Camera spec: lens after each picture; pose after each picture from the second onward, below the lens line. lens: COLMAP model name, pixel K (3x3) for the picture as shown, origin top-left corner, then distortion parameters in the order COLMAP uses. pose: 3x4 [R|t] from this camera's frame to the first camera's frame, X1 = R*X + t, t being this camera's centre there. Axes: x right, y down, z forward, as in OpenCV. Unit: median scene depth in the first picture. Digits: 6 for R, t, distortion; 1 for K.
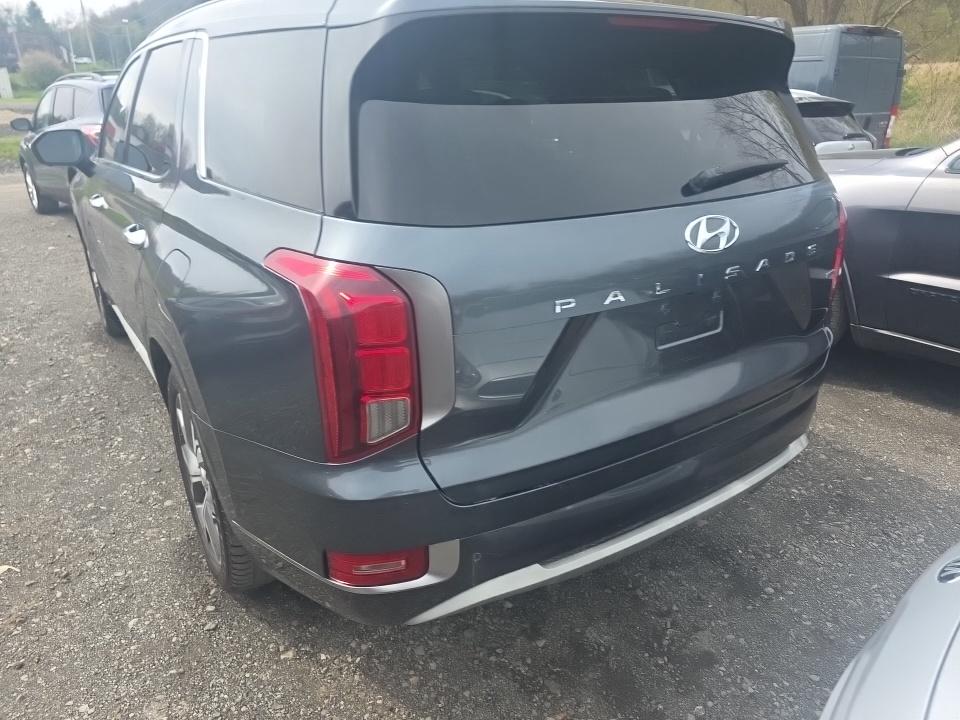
lens RADIAL K [[627.8, 0, 480.9], [0, 627.8, 363.3], [0, 0, 1]] dist [0.069537, -0.045211]
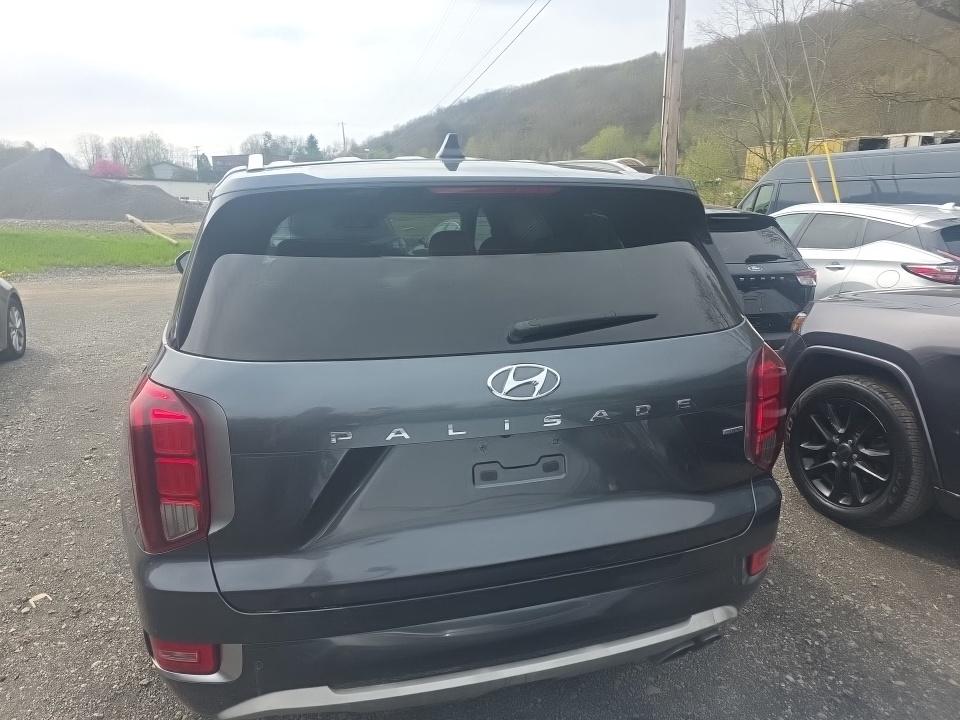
lens RADIAL K [[627.8, 0, 480.9], [0, 627.8, 363.3], [0, 0, 1]] dist [0.069537, -0.045211]
pose [[0.948788, 0.076277, -0.306567, 0.625105], [-0.120874, 0.984223, -0.129208, -0.096637], [0.291875, 0.159647, 0.943039, 0.017832]]
